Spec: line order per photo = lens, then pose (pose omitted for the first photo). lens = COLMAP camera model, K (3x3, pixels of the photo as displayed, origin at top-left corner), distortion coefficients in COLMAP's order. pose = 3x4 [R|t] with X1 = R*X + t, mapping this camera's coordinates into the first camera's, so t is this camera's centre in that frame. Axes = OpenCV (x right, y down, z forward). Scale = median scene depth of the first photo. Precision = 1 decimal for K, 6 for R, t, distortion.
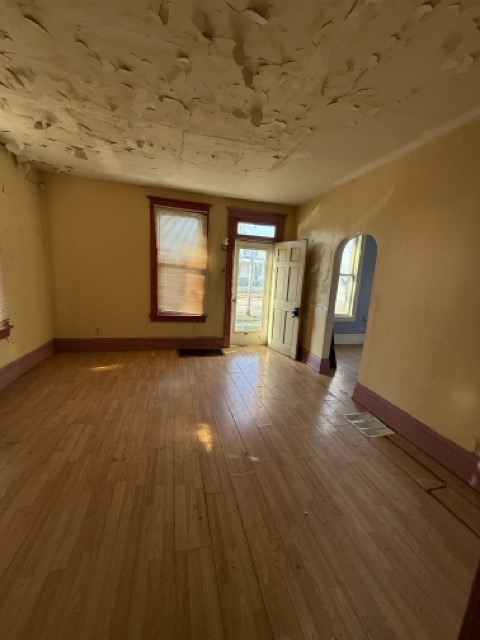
lens RADIAL K [[254.3, 0, 240.8], [0, 254.3, 319.3], [0, 0, 1]] dist [-0.000277, 0.000134]
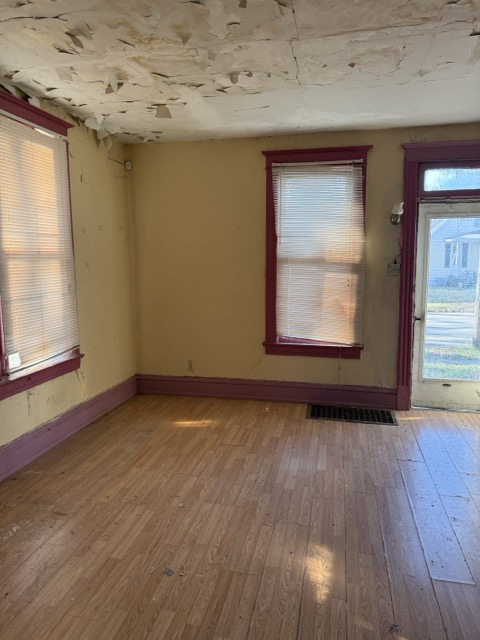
lens RADIAL K [[449.9, 0, 236.8], [0, 449.9, 319.7], [0, 0, 1]] dist [0.055632, -0.065598]
pose [[0.886322, -0.004791, -0.463046, 0.121169], [-0.027528, 0.997633, -0.063014, -0.005197], [0.462251, 0.068597, 0.884092, 0.024837]]
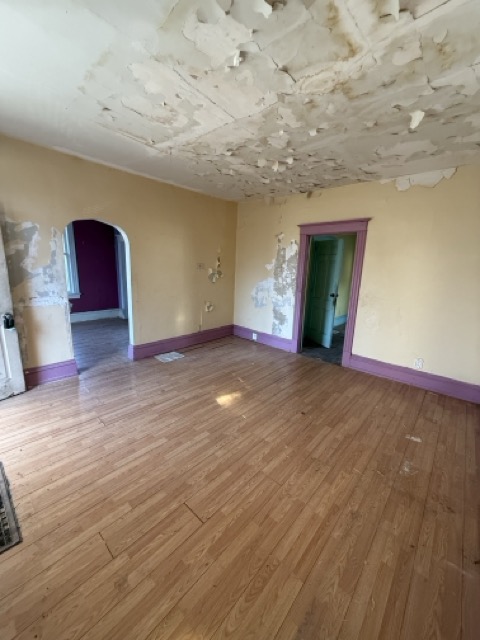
lens RADIAL K [[254.3, 0, 240.8], [0, 254.3, 319.3], [0, 0, 1]] dist [-0.000277, 0.000134]
pose [[-0.554965, -0.255629, 0.791624, -0.855644], [0.085360, 0.929093, 0.359861, -0.306162], [-0.827483, 0.267284, -0.493793, 1.228201]]
